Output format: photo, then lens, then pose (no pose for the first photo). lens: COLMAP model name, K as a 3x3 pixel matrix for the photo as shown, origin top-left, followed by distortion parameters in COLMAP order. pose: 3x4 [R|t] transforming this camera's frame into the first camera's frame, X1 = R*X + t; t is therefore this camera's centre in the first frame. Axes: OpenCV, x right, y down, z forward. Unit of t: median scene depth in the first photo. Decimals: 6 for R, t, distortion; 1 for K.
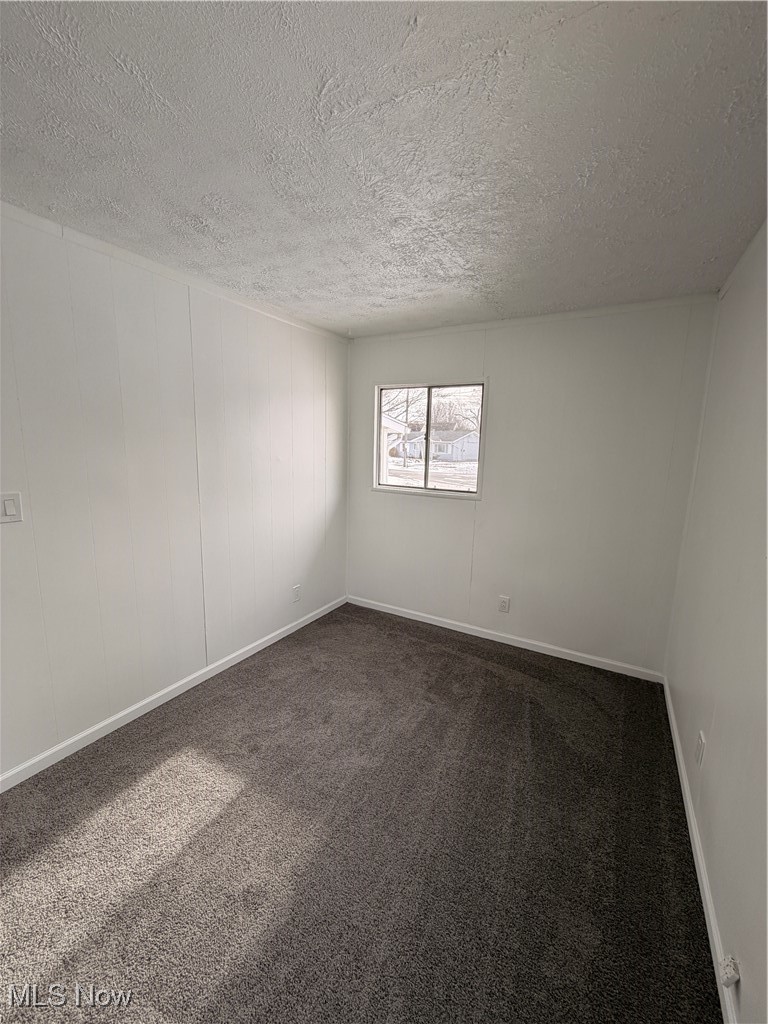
lens RADIAL K [[407.0, 0, 382.8], [0, 407.0, 509.6], [0, 0, 1]] dist [-0.000896, 0.000011]
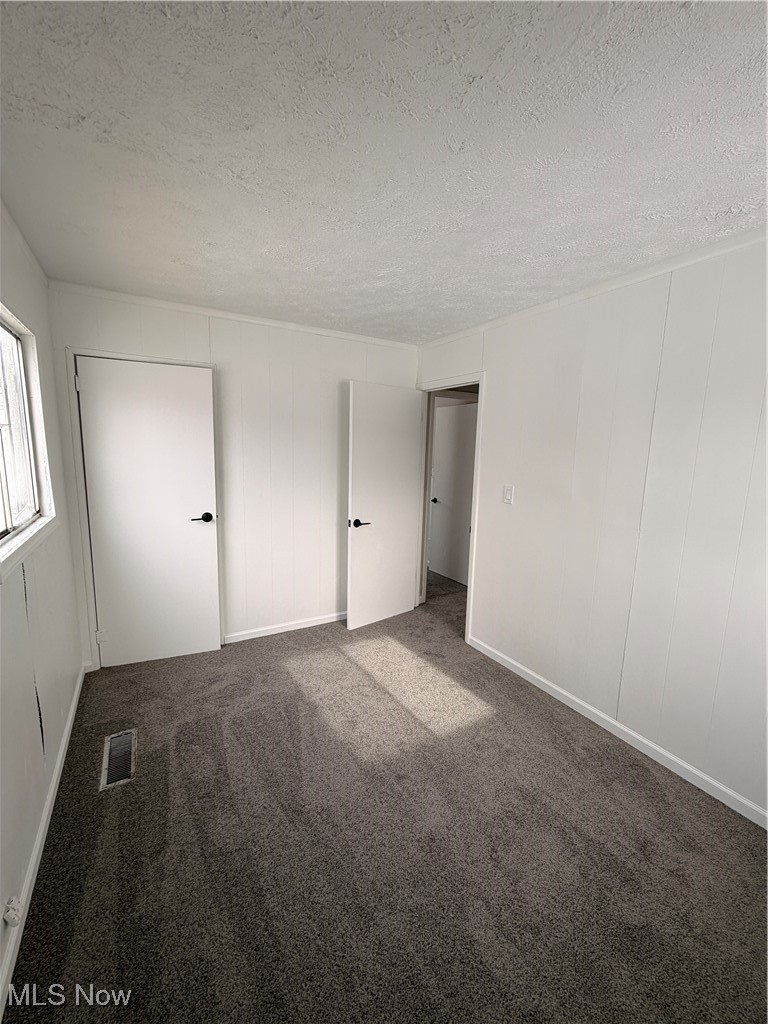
lens RADIAL K [[407.0, 0, 382.8], [0, 407.0, 509.6], [0, 0, 1]] dist [-0.000896, 0.000011]
pose [[-0.500261, 0.085375, -0.861655, 0.701895], [-0.172924, 0.965230, 0.196033, -0.170315], [0.848432, 0.247068, -0.468104, 1.213777]]
